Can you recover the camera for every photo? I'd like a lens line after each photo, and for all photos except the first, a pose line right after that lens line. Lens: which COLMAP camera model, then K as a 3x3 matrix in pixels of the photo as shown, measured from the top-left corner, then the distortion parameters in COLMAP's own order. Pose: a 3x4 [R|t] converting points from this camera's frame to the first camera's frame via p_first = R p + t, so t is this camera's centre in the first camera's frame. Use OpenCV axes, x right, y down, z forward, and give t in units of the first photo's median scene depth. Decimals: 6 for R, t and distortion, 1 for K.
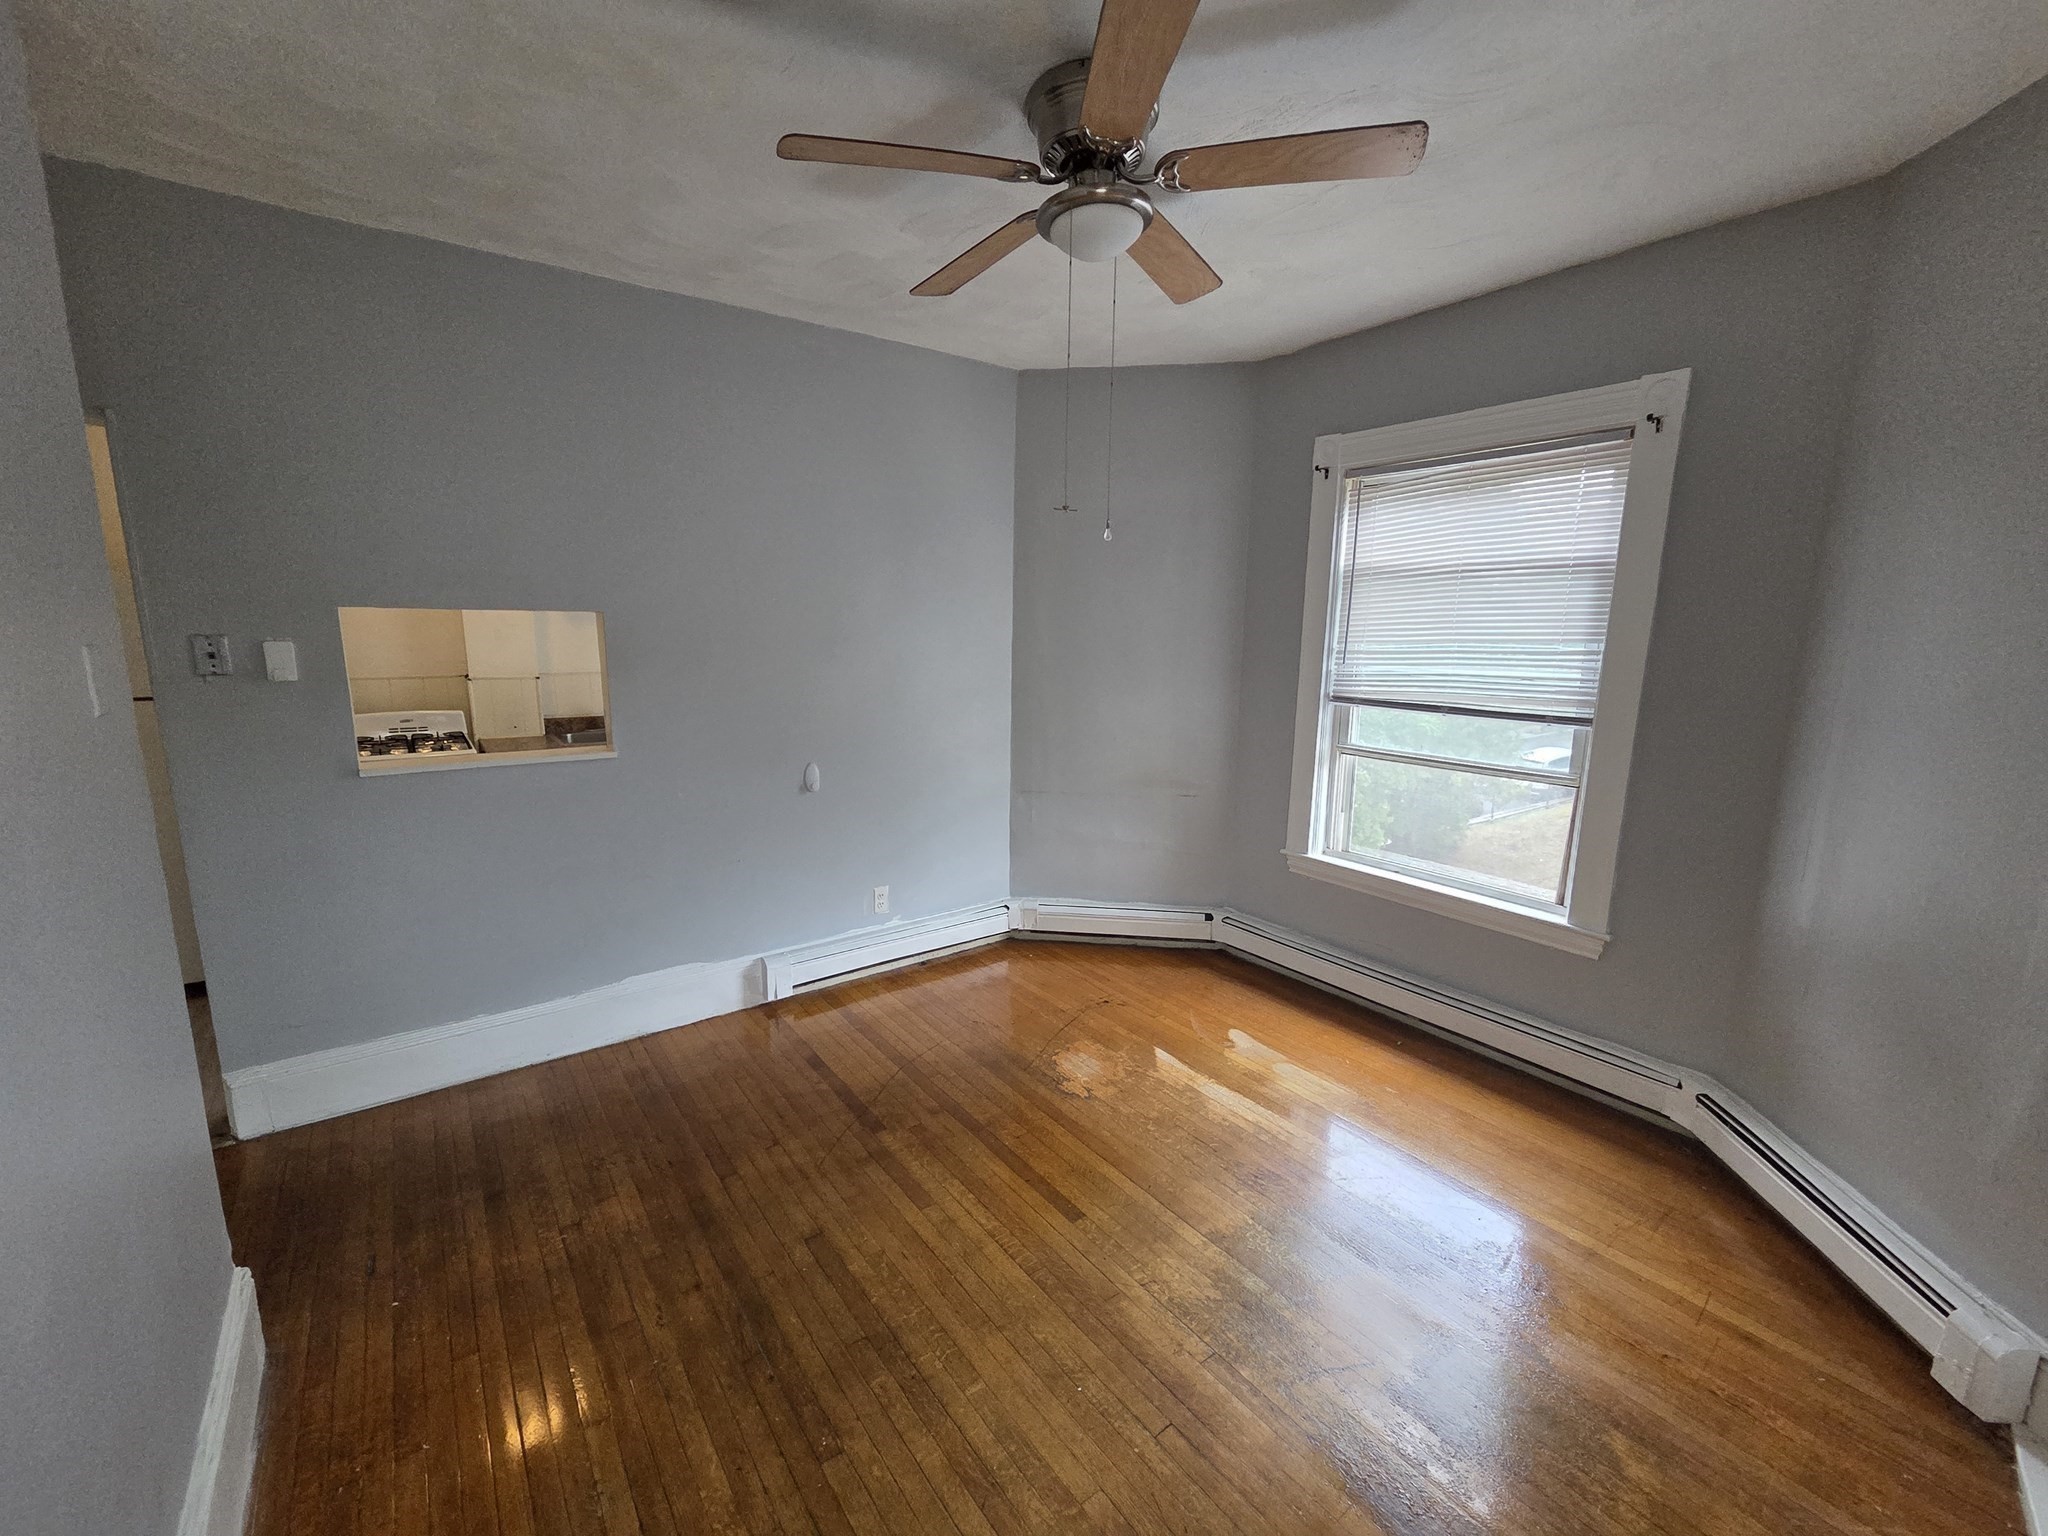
lens RADIAL K [[834.9, 0, 1016.7], [0, 834.9, 770.9], [0, 0, 1]] dist [0.010519, -0.003607]
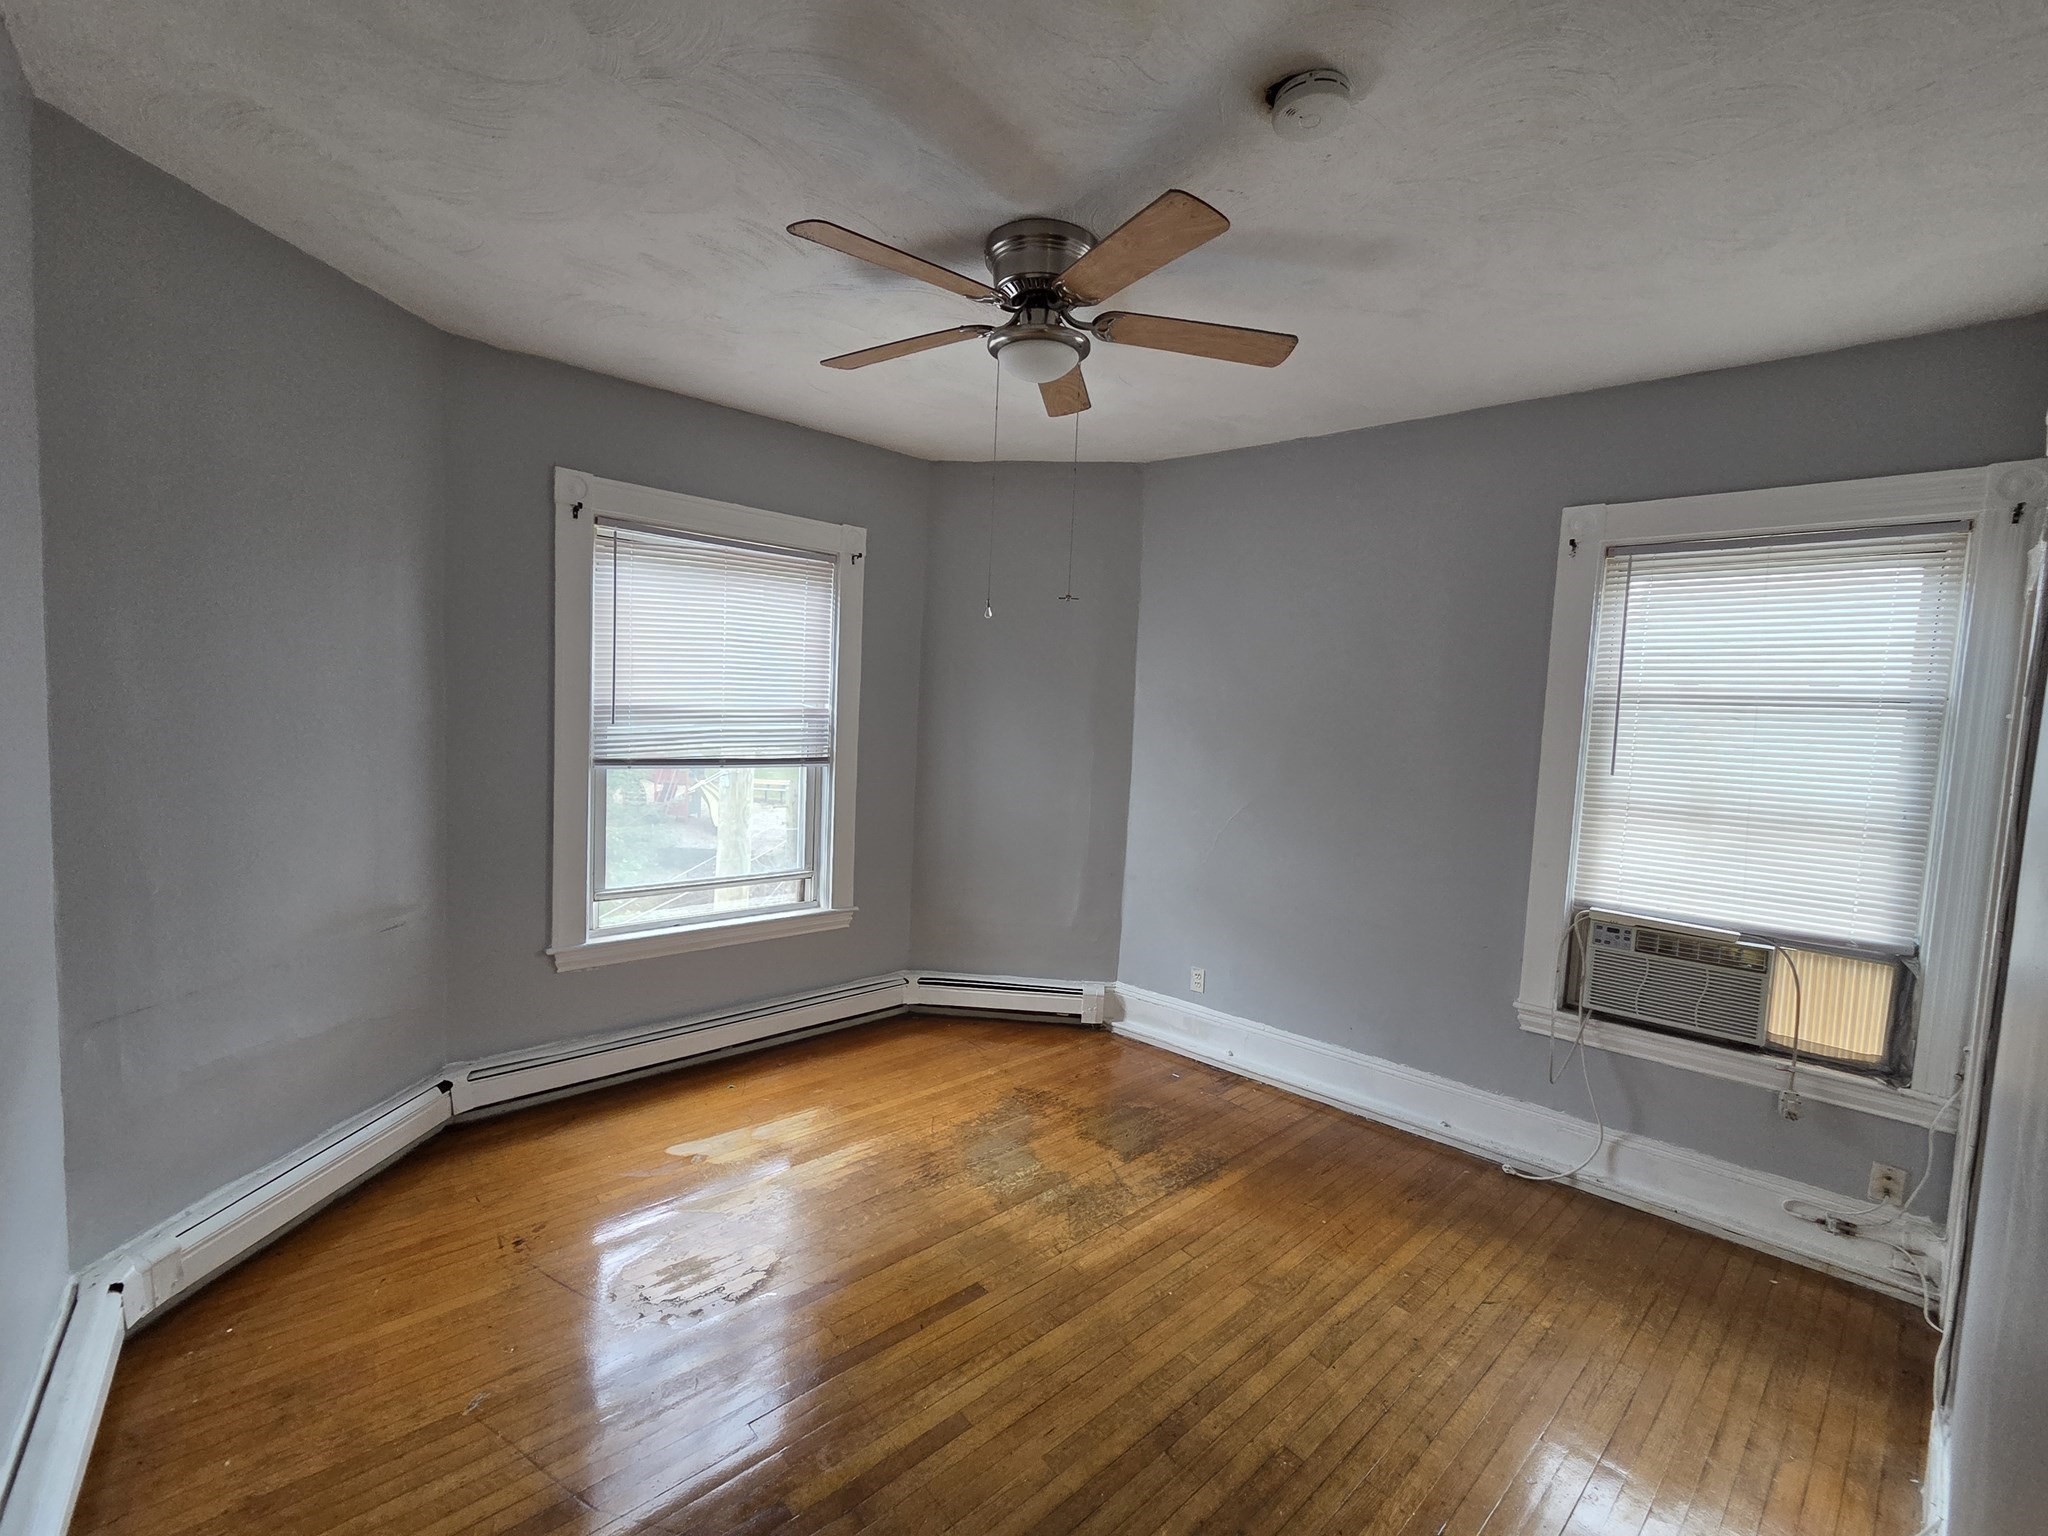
lens RADIAL K [[847.7, 0, 1030.1], [0, 847.7, 767.6], [0, 0, 1]] dist [0.002744, 0.000380]
pose [[-0.087048, -0.084680, 0.992599, -0.870754], [0.133529, 0.986398, 0.095861, -0.160857], [-0.987215, 0.140885, -0.074557, 0.925154]]
